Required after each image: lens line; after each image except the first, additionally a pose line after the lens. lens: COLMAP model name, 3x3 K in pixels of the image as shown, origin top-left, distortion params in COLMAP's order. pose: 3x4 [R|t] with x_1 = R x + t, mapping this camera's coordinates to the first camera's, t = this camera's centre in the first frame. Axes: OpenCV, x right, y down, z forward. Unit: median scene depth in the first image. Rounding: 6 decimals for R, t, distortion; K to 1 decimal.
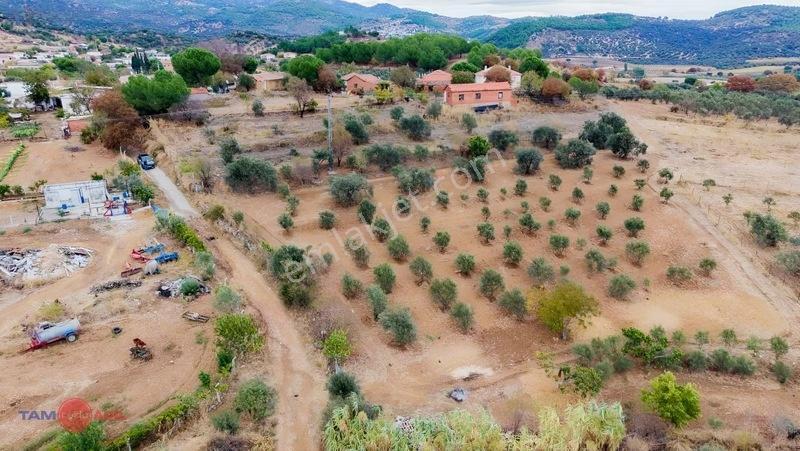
lens RADIAL K [[534.1, 0, 400.0], [0, 534.1, 225.5], [0, 0, 1]] dist [0.036810, -0.041547]
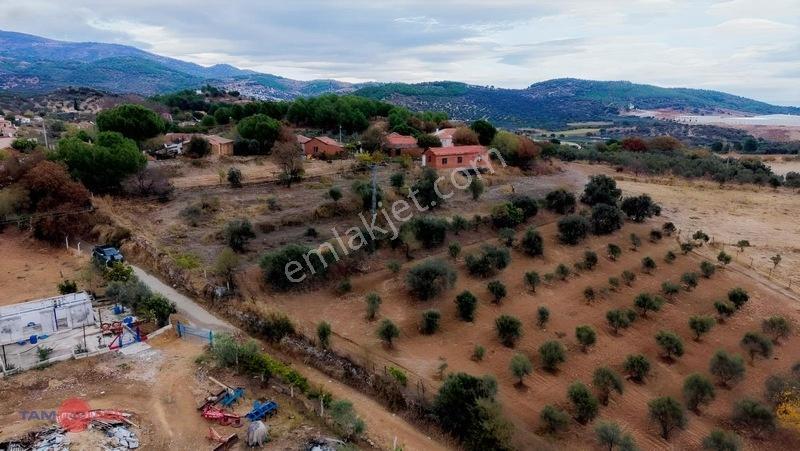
lens RADIAL K [[534.1, 0, 400.0], [0, 534.1, 225.5], [0, 0, 1]] dist [0.036810, -0.041547]
pose [[0.960043, -0.045396, 0.276145, -0.271162], [0.074606, 0.992561, -0.096207, -0.055202], [-0.269724, 0.112965, 0.956289, 0.180088]]
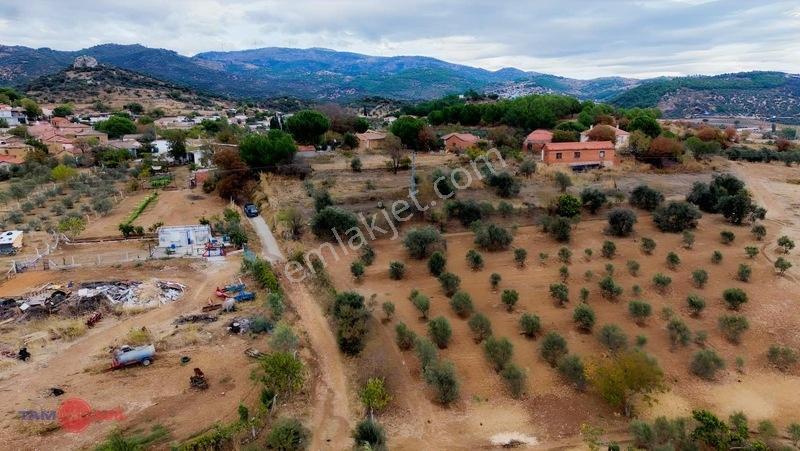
lens RADIAL K [[534.1, 0, 400.0], [0, 534.1, 225.5], [0, 0, 1]] dist [0.036810, -0.041547]
pose [[0.975376, 0.038009, -0.217248, 0.060255], [-0.061290, 0.992951, -0.101447, 0.004586], [0.211860, 0.112264, 0.970831, 0.002460]]
